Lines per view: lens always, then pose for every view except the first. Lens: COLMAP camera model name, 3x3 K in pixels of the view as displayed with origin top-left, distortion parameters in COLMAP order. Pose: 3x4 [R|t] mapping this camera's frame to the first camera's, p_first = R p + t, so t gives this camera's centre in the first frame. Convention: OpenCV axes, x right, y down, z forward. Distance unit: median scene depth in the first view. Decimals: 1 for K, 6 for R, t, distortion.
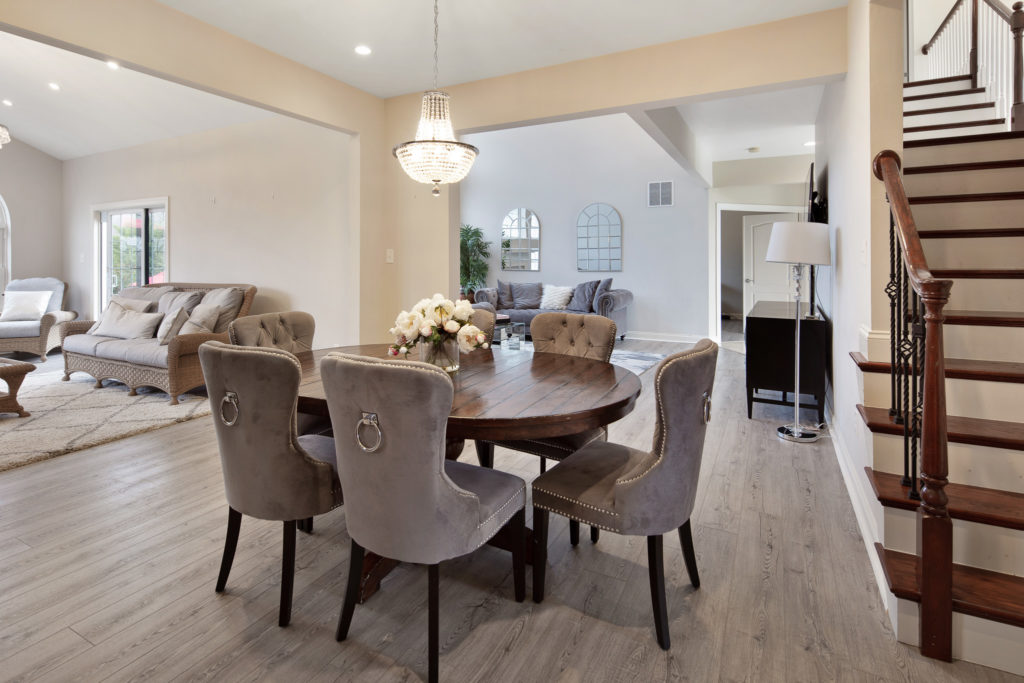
lens RADIAL K [[499.1, 0, 522.2], [0, 499.1, 258.5], [0, 0, 1]] dist [-0.003522, -0.002548]
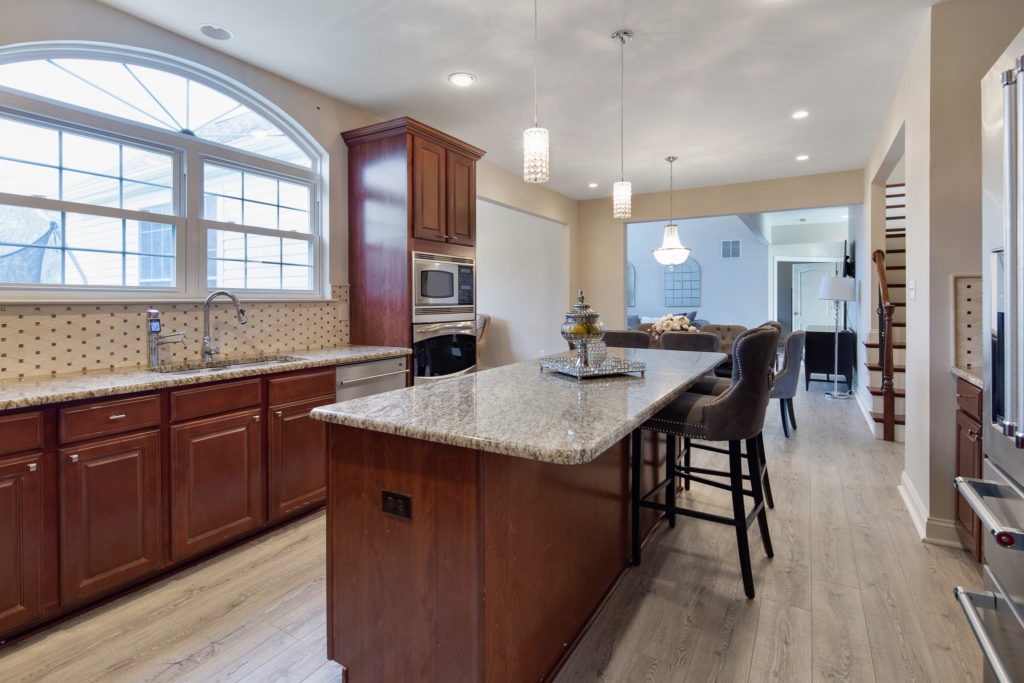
lens RADIAL K [[499.1, 0, 517.6], [0, 499.1, 302.3], [0, 0, 1]] dist [-0.003522, -0.002548]
pose [[0.998086, -0.003370, -0.061755, -0.435298], [0.004071, 0.999929, 0.011227, -0.005670], [0.061712, -0.011457, 0.998028, -0.776167]]
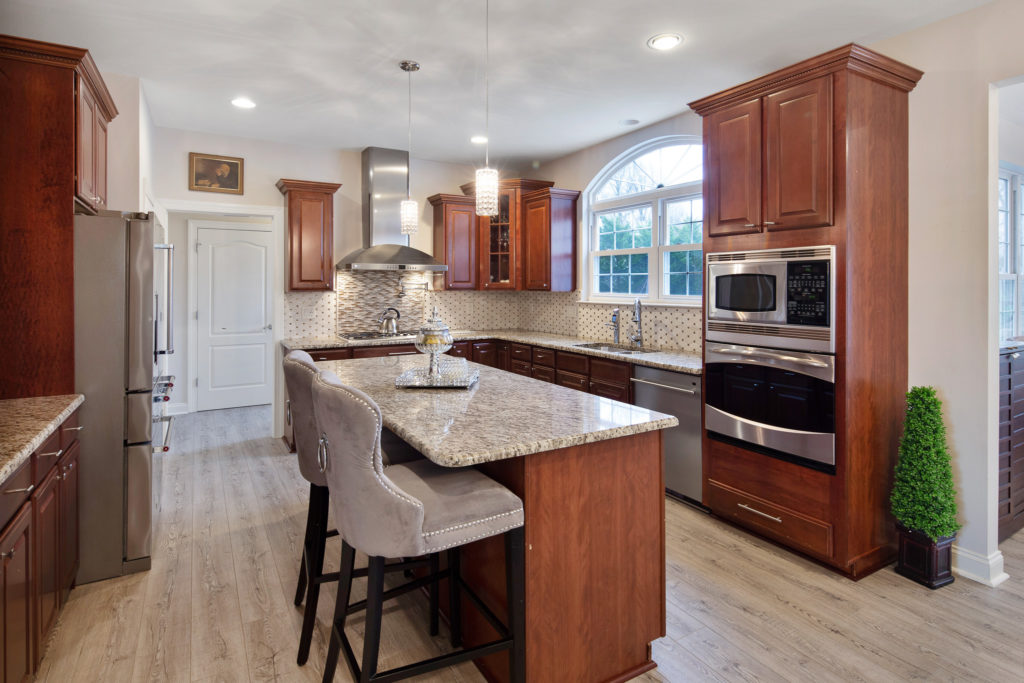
lens RADIAL K [[535.3, 0, 520.7], [0, 535.3, 286.0], [0, 0, 1]] dist [-0.000893, -0.002265]
pose [[-0.530430, 0.000776, -0.847728, 0.662417], [0.006122, 0.999977, -0.002916, -0.068154], [0.847706, -0.006737, -0.530423, 1.221182]]
